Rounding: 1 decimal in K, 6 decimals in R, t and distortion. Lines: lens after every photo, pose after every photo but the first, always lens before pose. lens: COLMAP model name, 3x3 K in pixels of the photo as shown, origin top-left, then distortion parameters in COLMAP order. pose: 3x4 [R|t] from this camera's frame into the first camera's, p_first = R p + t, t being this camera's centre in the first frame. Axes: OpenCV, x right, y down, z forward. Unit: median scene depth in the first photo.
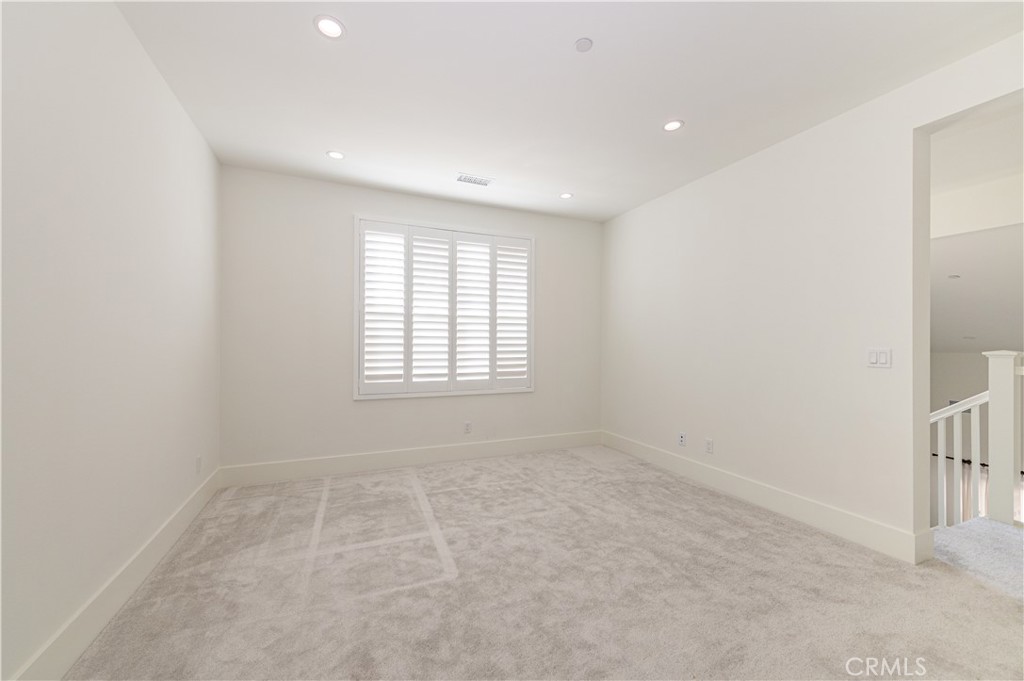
lens RADIAL K [[401.5, 0, 512.5], [0, 401.5, 342.0], [0, 0, 1]] dist [0.019048, -0.006507]
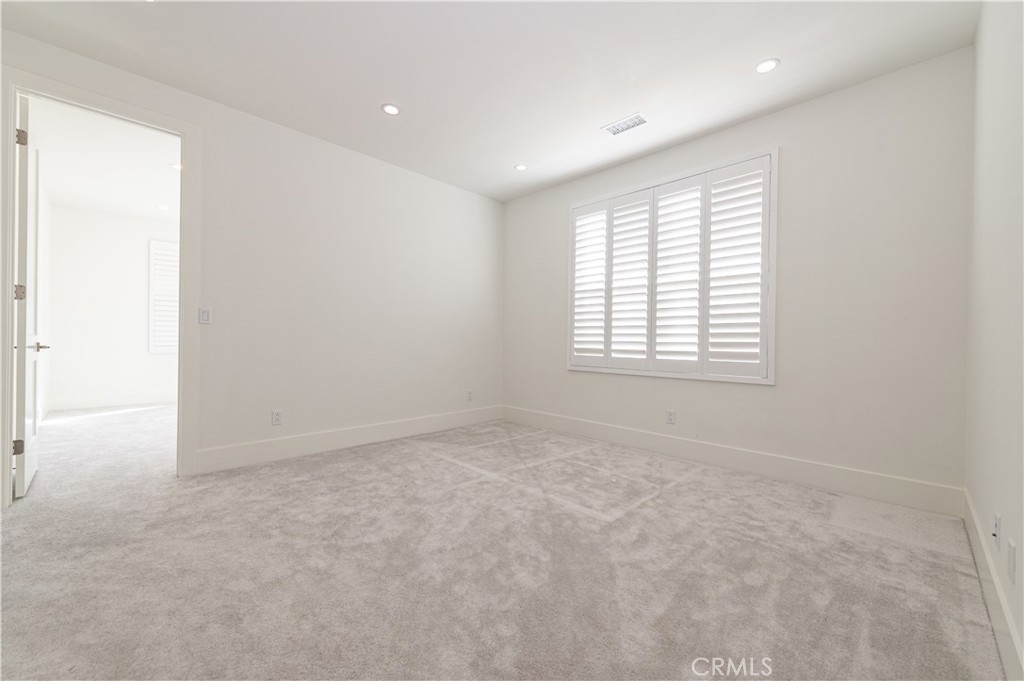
lens RADIAL K [[401.5, 0, 512.5], [0, 401.5, 342.0], [0, 0, 1]] dist [0.019048, -0.006507]
pose [[0.372760, 0.004210, -0.927918, 0.585066], [-0.007128, 0.999973, 0.001674, 0.063782], [0.927900, 0.005990, 0.372780, 0.420033]]
